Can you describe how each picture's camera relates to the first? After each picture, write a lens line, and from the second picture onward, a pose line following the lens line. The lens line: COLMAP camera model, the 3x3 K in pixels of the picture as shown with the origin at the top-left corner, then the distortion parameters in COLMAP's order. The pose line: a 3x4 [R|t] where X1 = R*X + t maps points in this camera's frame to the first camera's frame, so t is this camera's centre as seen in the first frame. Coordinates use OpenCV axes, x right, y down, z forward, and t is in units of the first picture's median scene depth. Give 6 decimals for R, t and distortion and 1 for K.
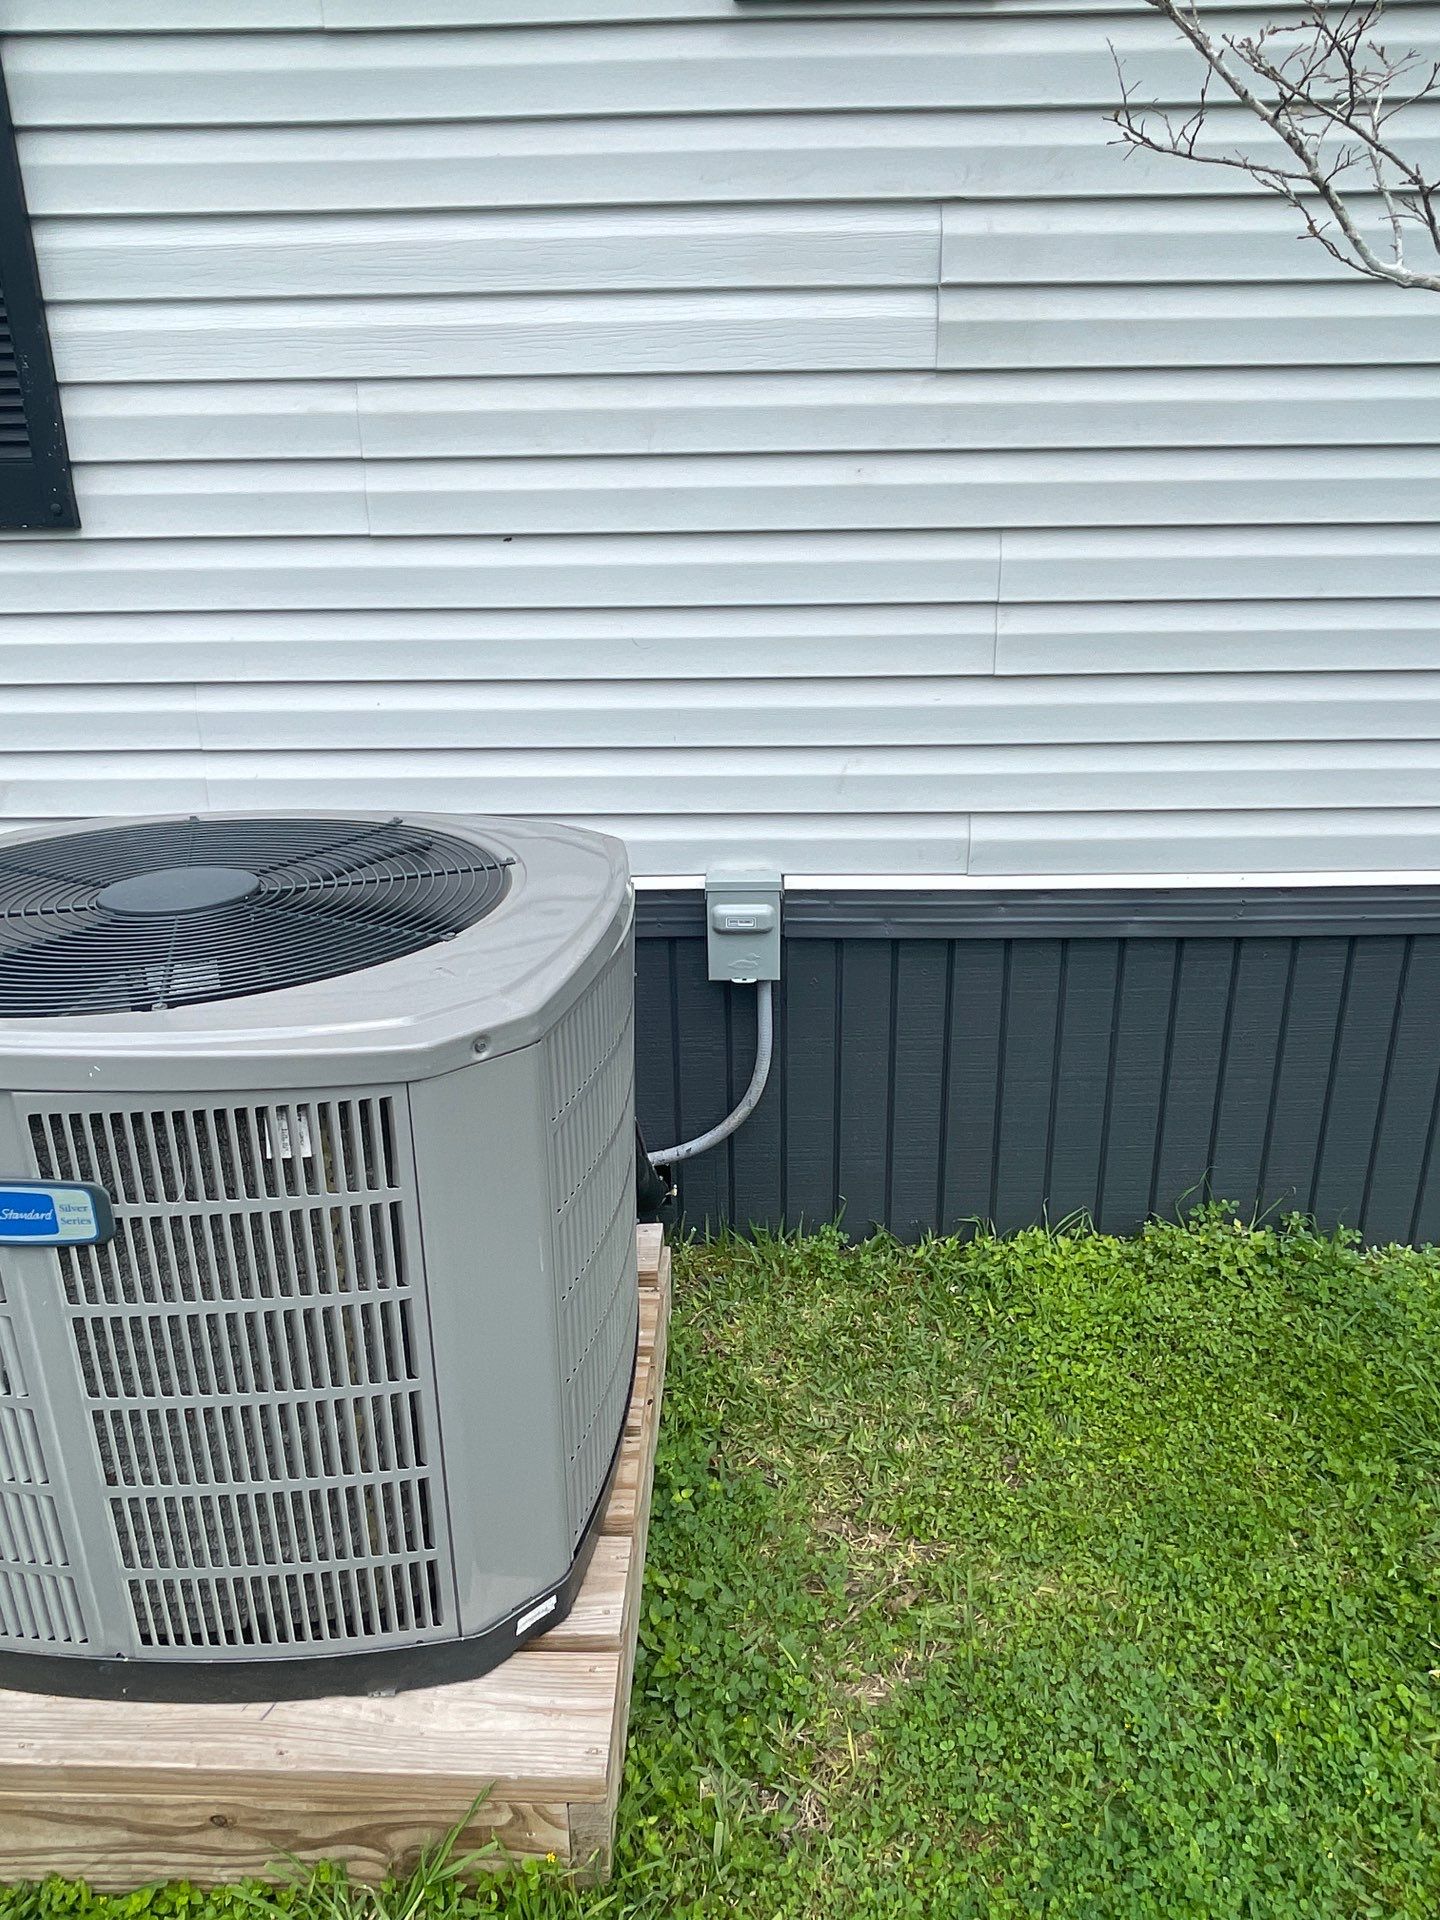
lens RADIAL K [[1239.8, 0, 720.0], [0, 1239.8, 960.0], [0, 0, 1]] dist [-0.005929, -0.002036]
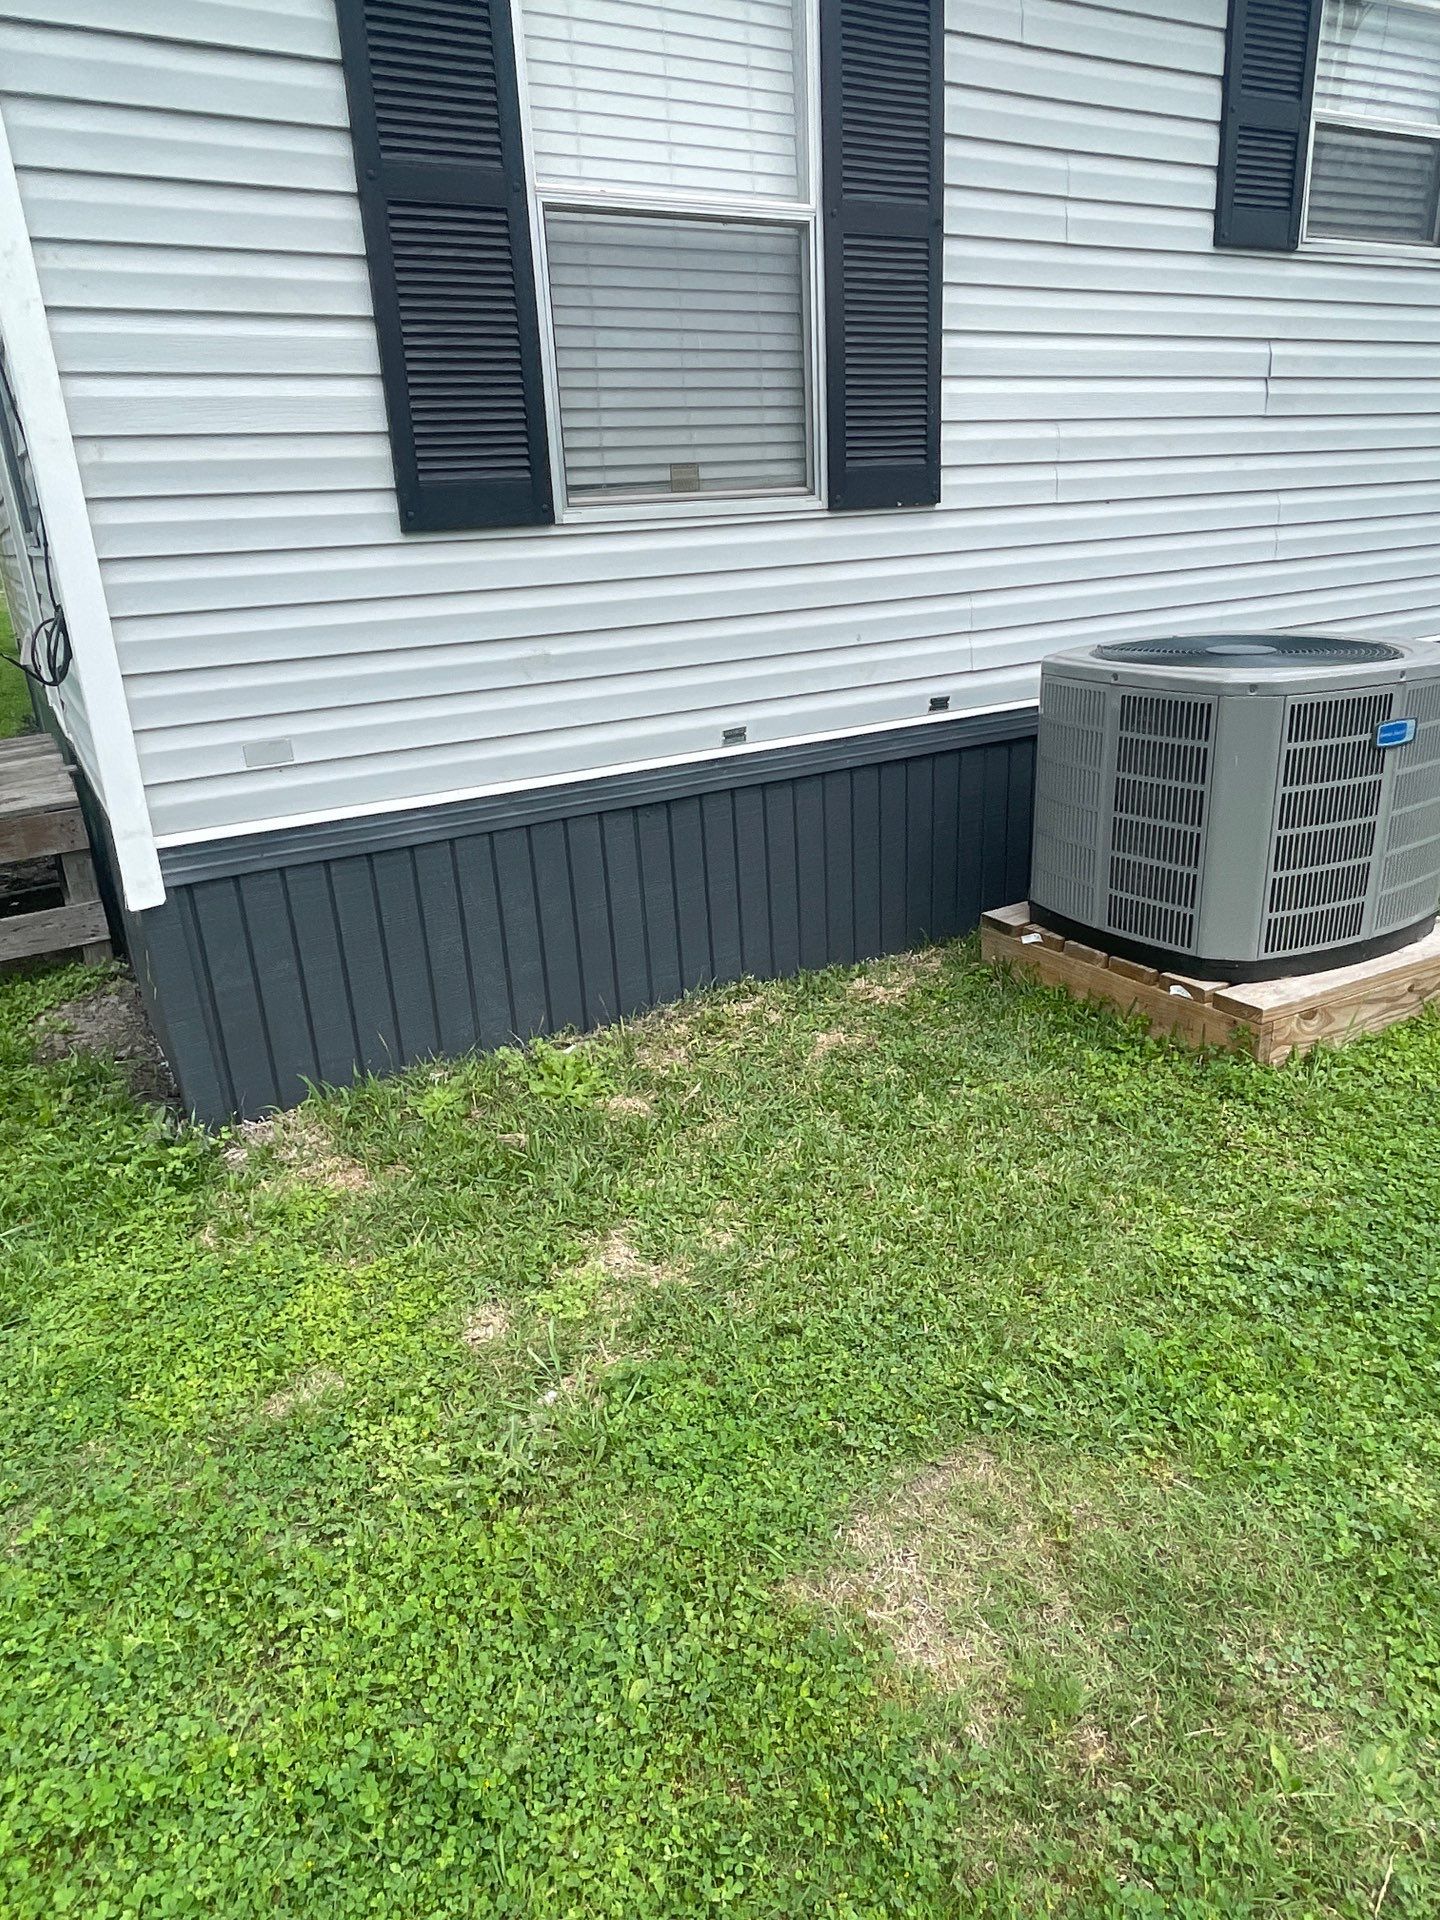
lens RADIAL K [[1239.8, 0, 720.0], [0, 1239.8, 960.0], [0, 0, 1]] dist [-0.005929, -0.002036]
pose [[0.853931, -0.208996, 0.476574, -1.789623], [0.213084, 0.975942, 0.046182, 0.138033], [-0.474761, 0.062114, 0.877920, -0.360571]]
